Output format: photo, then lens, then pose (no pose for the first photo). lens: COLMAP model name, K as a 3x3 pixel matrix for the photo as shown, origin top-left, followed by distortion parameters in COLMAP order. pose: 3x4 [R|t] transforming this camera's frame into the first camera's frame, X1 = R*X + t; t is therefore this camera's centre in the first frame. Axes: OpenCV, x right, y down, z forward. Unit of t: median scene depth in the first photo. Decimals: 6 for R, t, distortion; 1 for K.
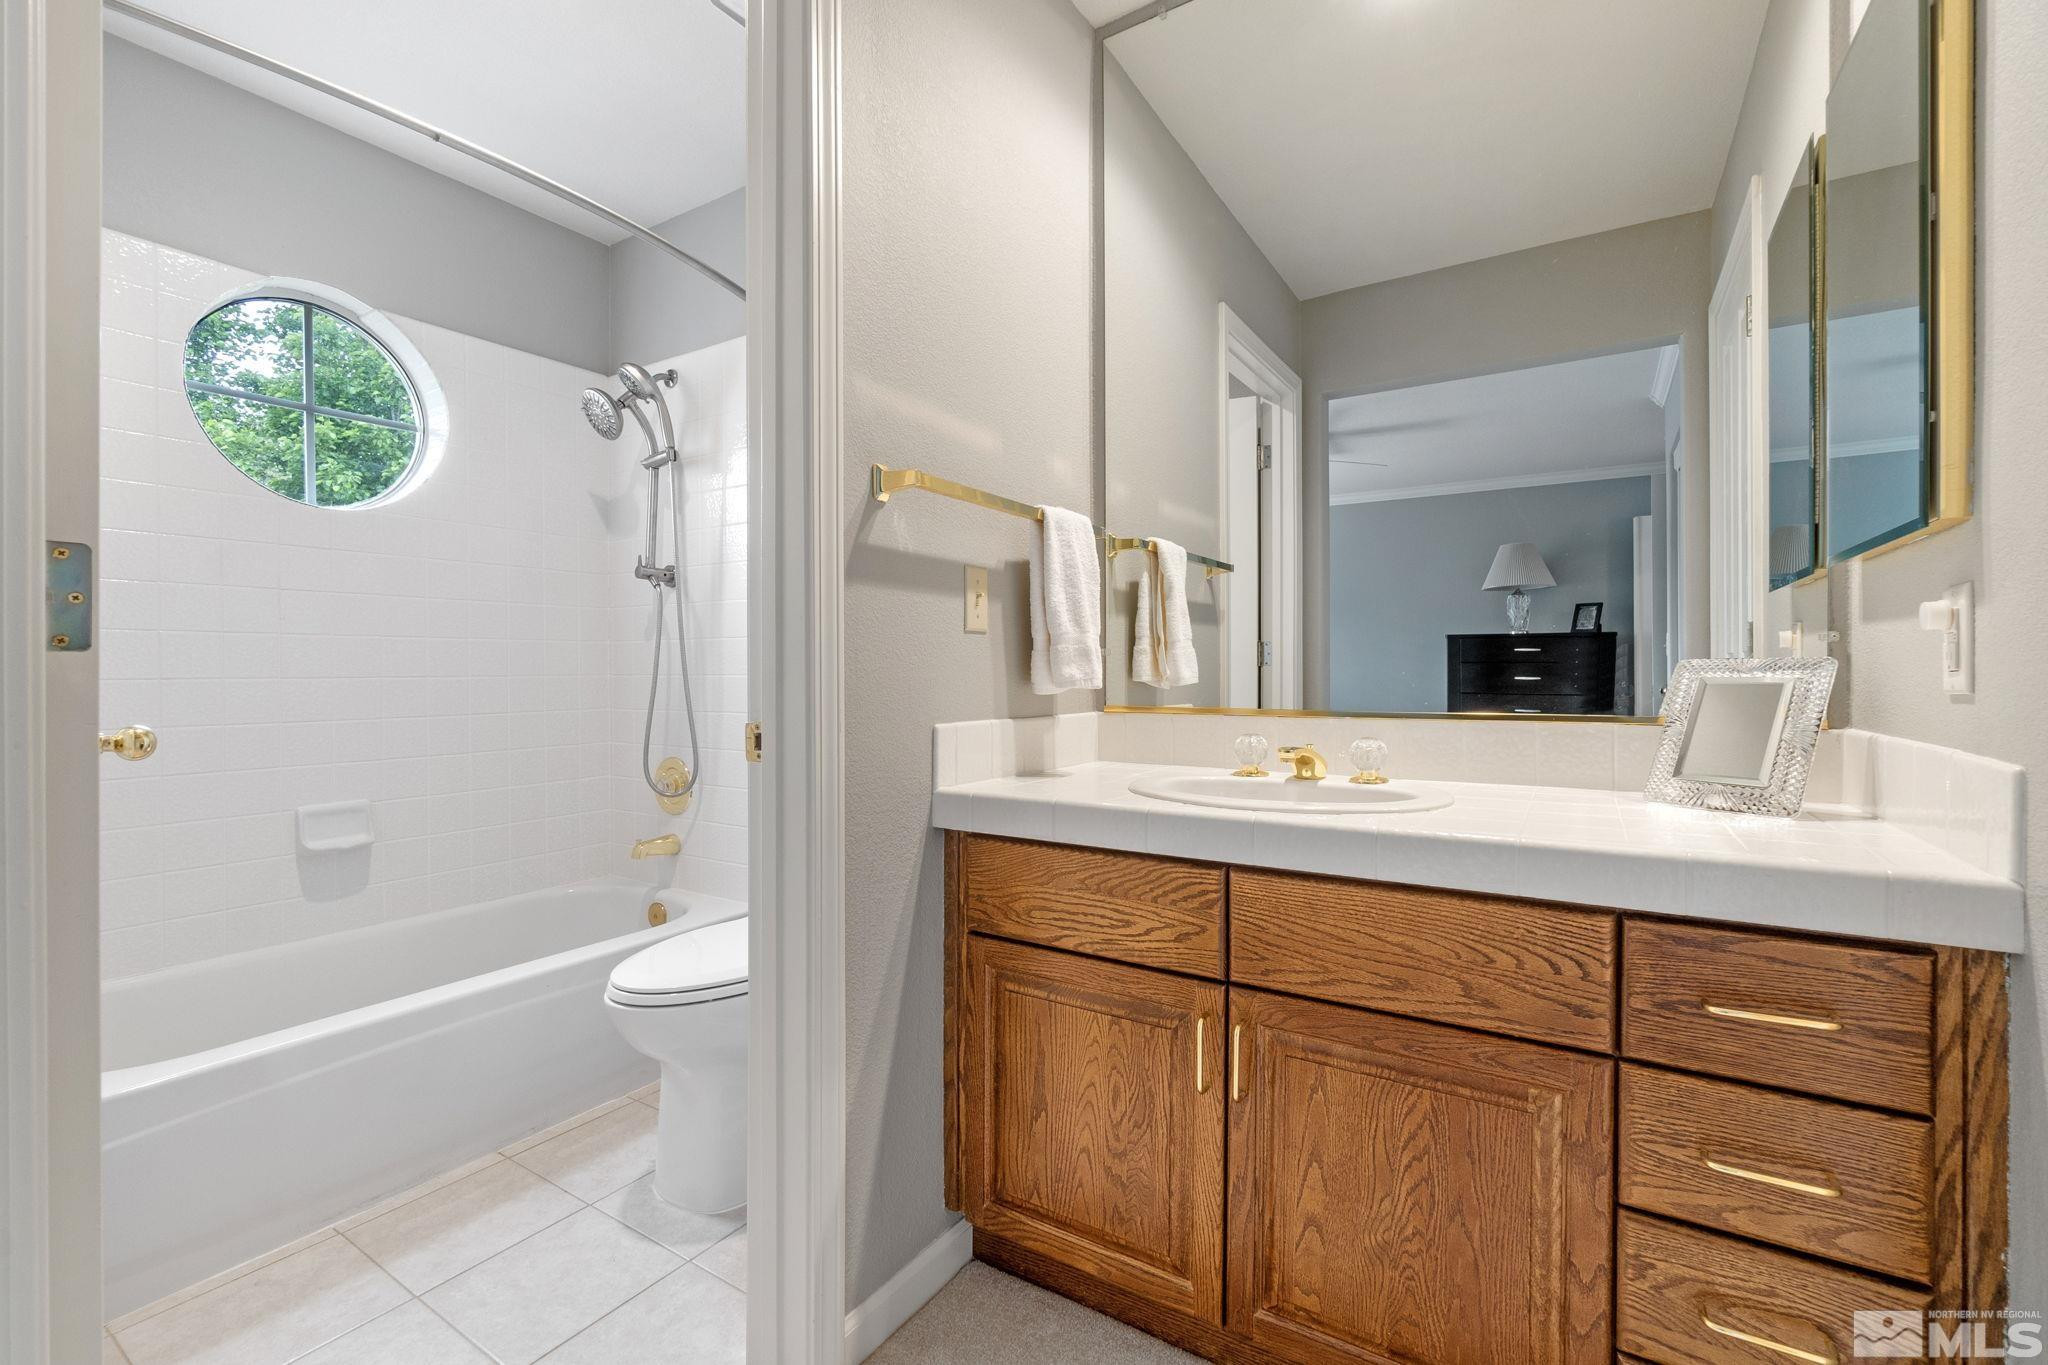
lens RADIAL K [[878.1, 0, 1011.1], [0, 878.1, 671.1], [0, 0, 1]] dist [-0.001902, 0.000188]
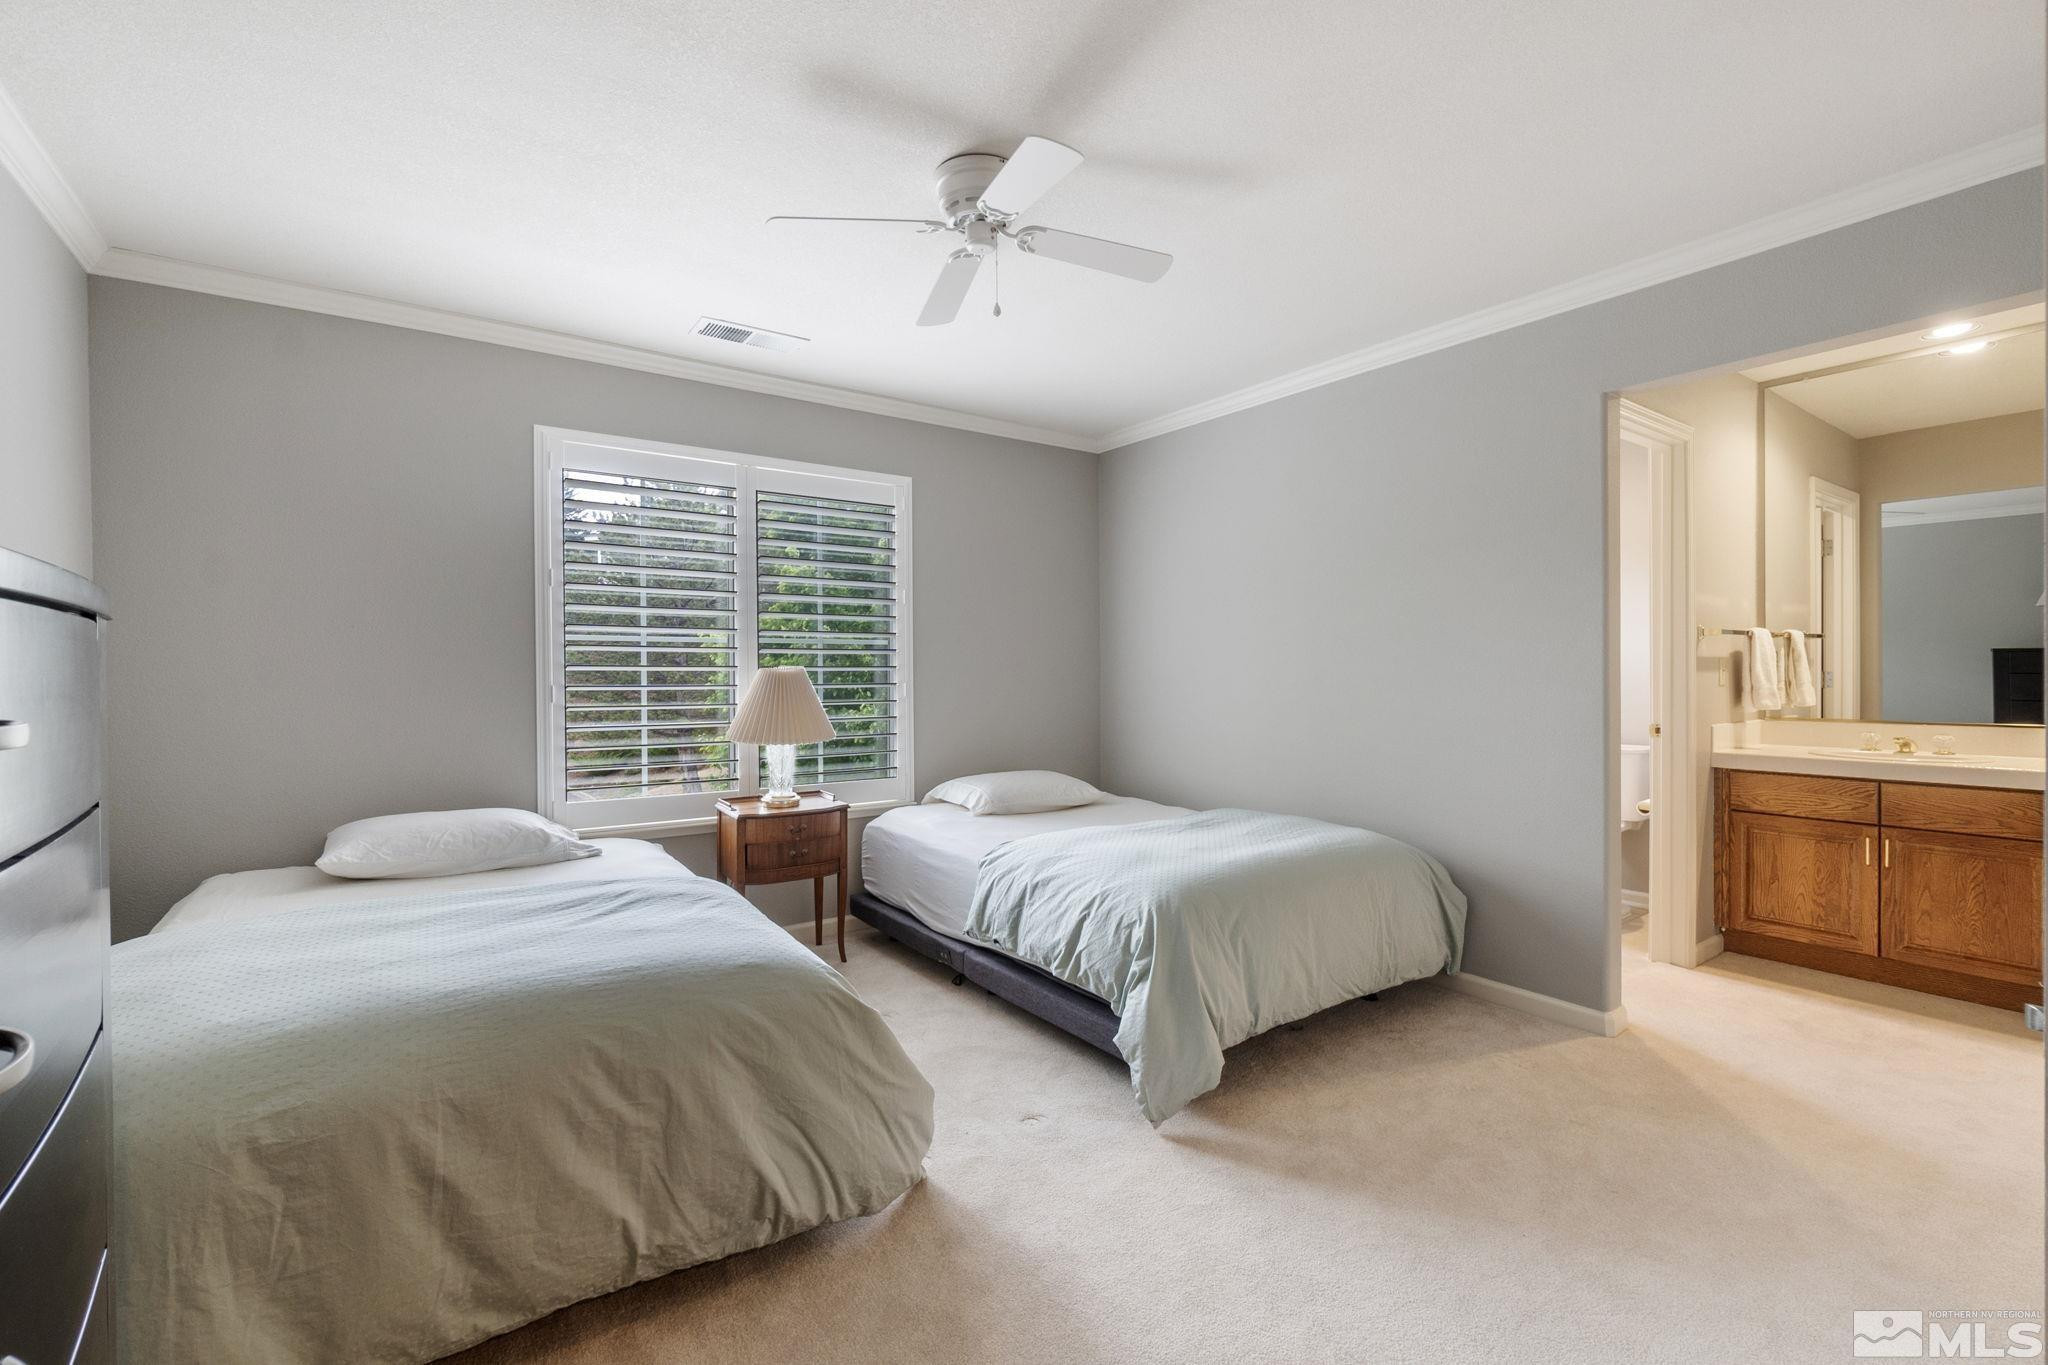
lens RADIAL K [[878.1, 0, 1011.1], [0, 878.1, 671.1], [0, 0, 1]] dist [-0.001902, 0.000188]
pose [[0.928102, -0.007828, -0.372243, -1.000537], [0.010021, 0.999942, 0.003958, -0.121382], [0.372191, -0.007404, 0.928127, -2.024501]]
